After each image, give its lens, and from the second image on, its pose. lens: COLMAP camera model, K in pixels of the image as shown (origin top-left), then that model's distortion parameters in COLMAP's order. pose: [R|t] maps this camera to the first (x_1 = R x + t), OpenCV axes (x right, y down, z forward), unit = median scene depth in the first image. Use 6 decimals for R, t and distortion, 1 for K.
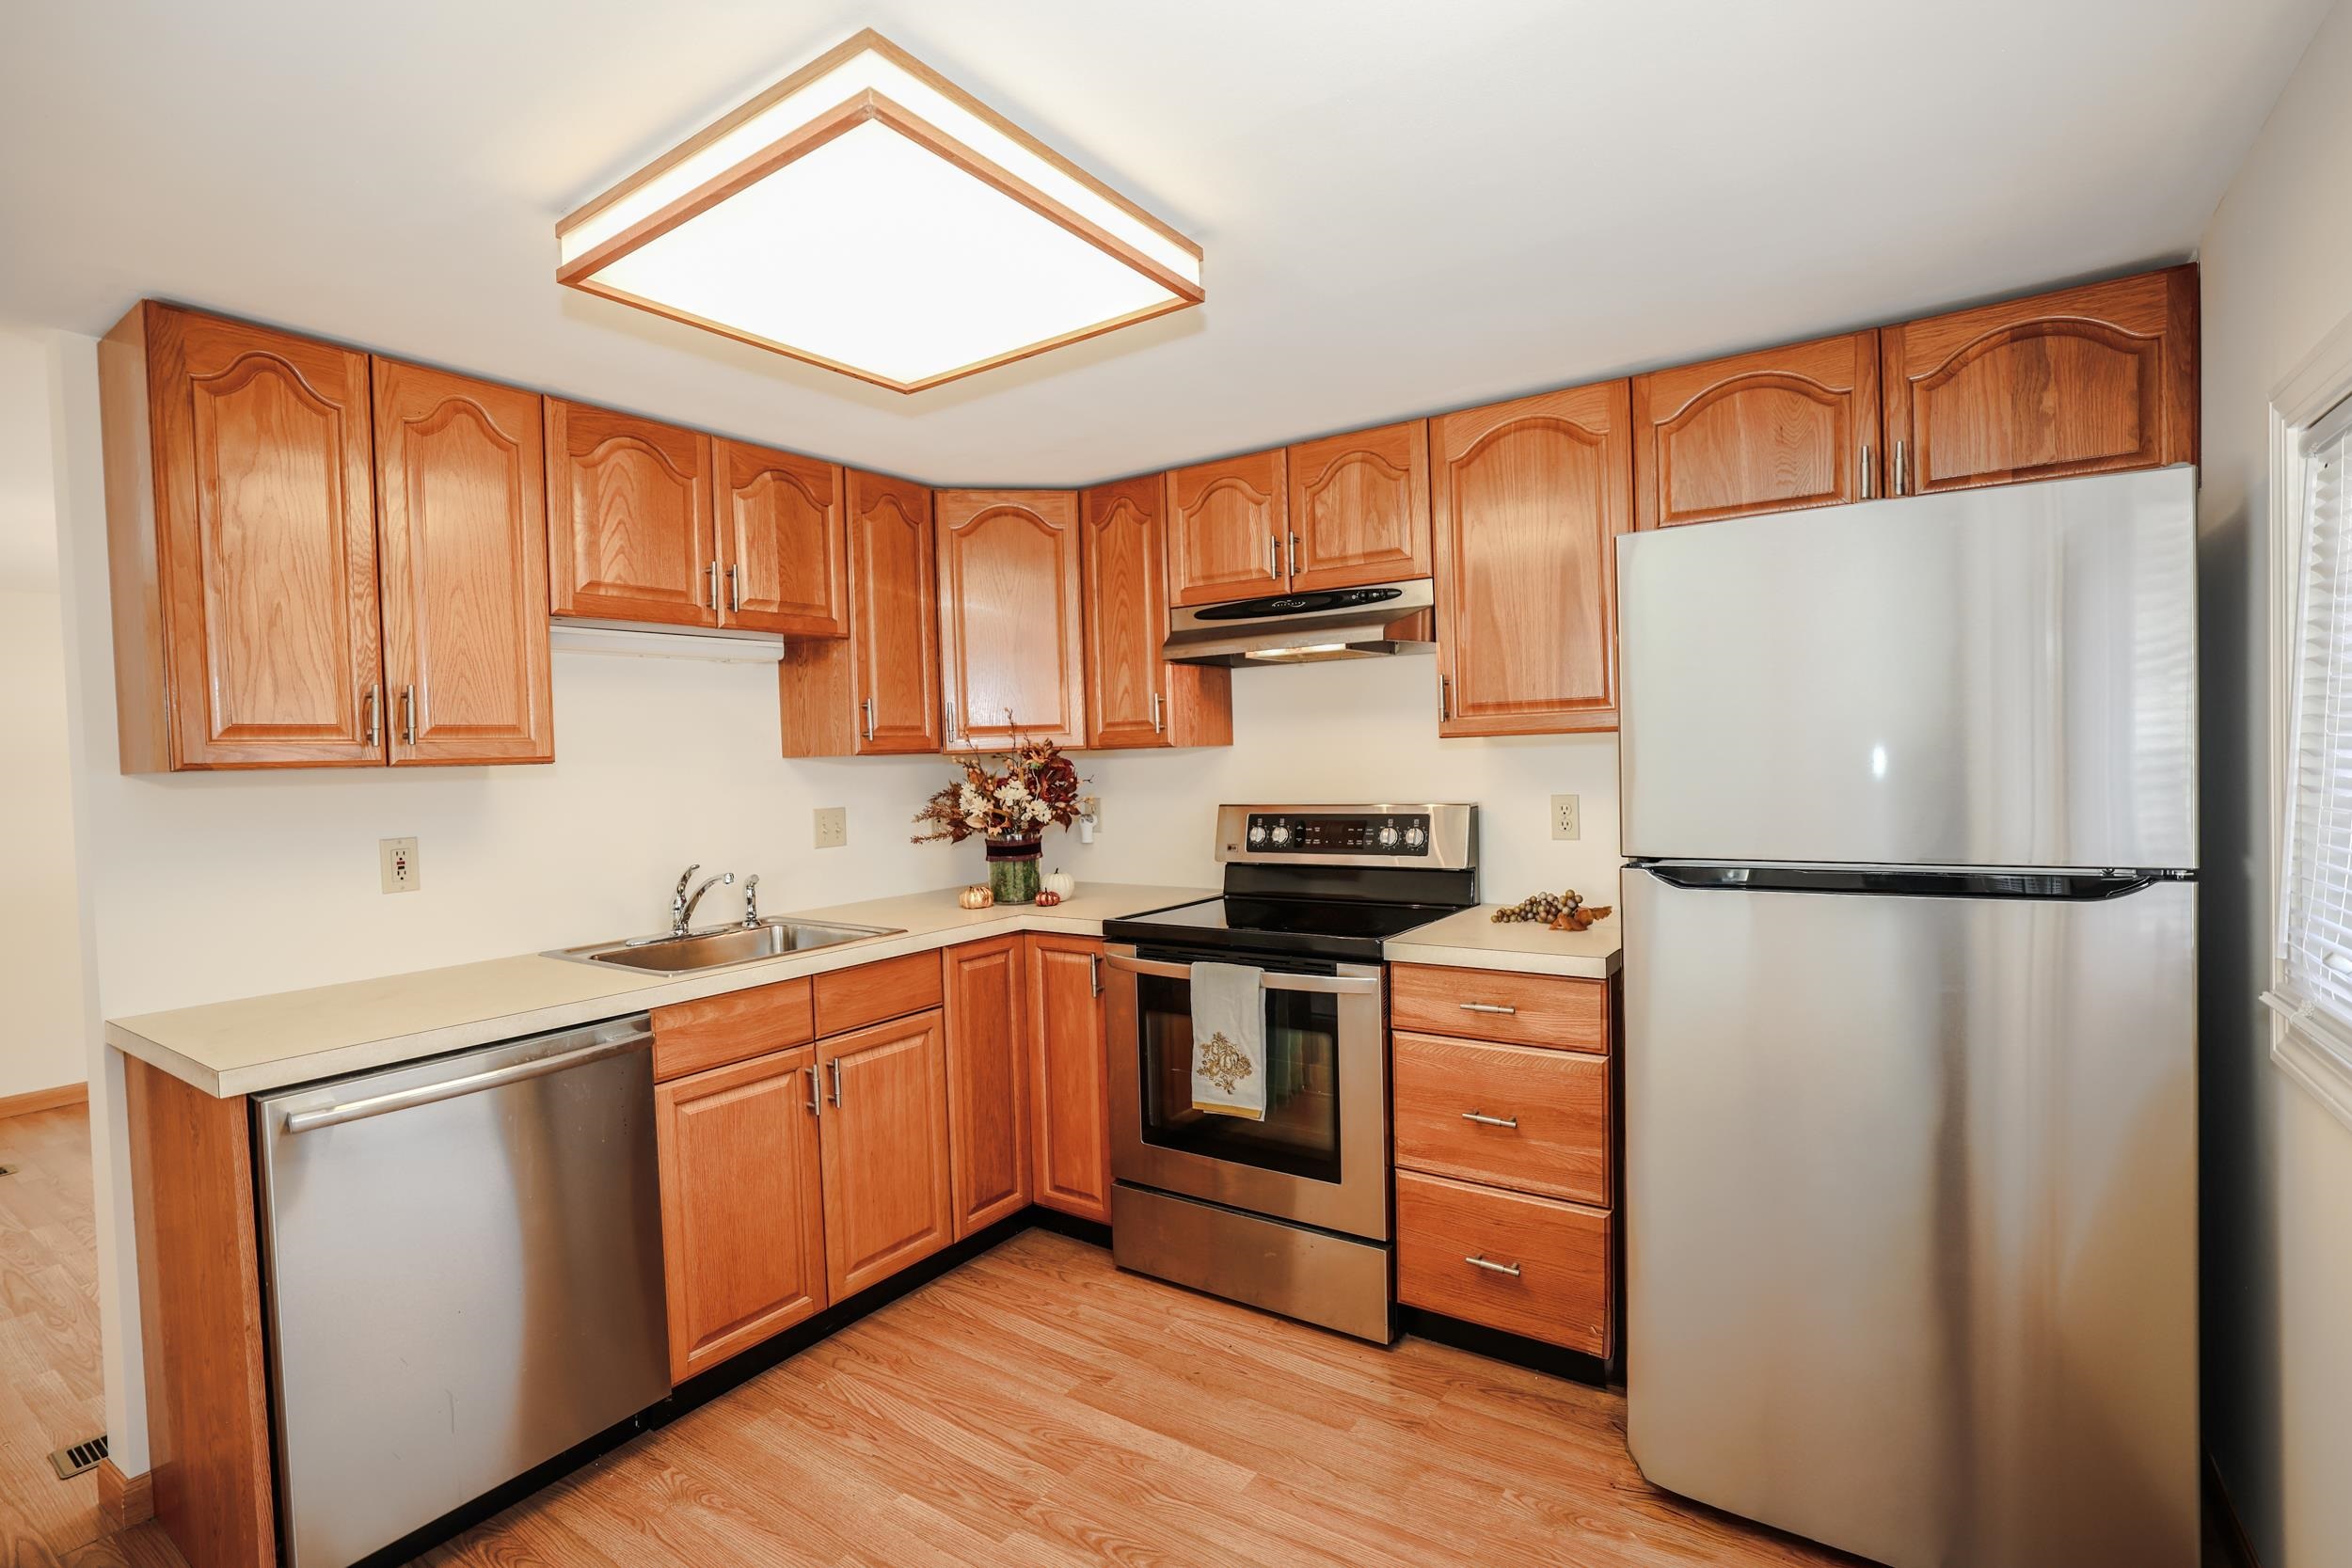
lens RADIAL K [[1107.9, 0, 1176.0], [0, 1107.9, 784.0], [0, 0, 1]] dist [-0.033443, 0.017835]
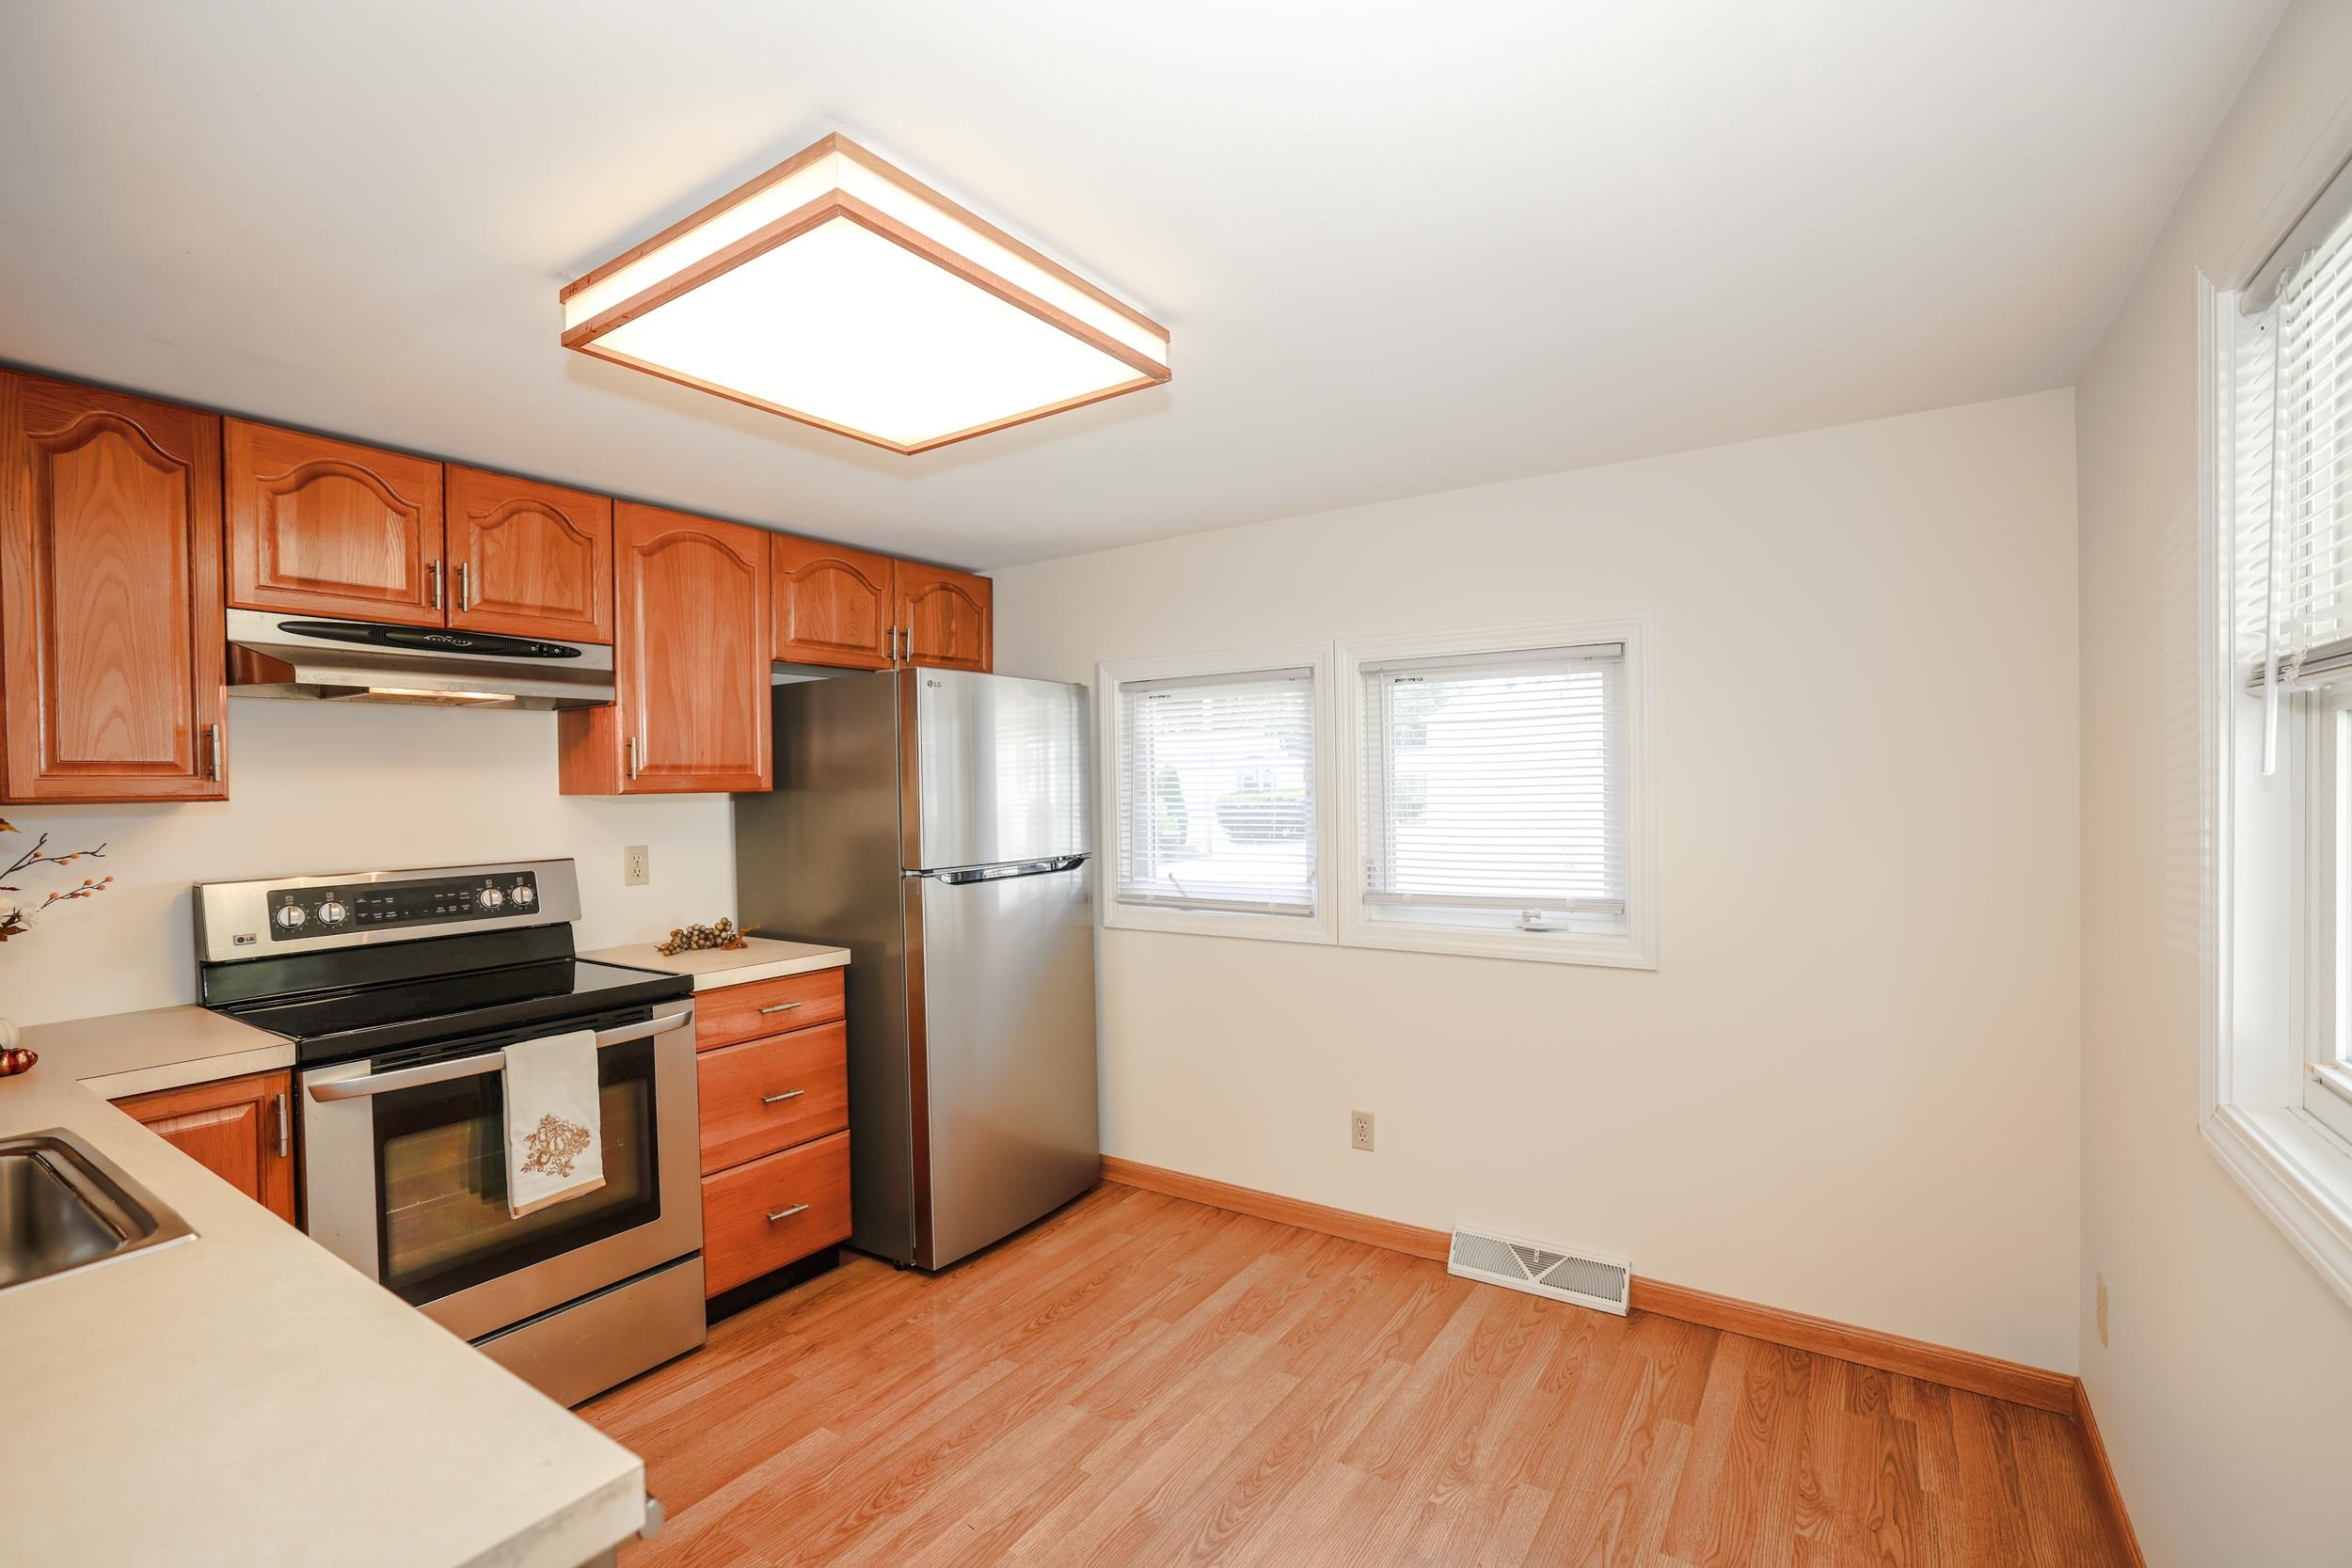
lens RADIAL K [[1040.3, 0, 1202.0], [0, 1040.3, 786.8], [0, 0, 1]] dist [-0.041341, 0.017131]
pose [[-0.014616, 0.026424, 0.999544, -0.807821], [0.045561, 0.998630, -0.025734, 0.003078], [-0.998855, 0.045164, -0.015800, 0.465458]]
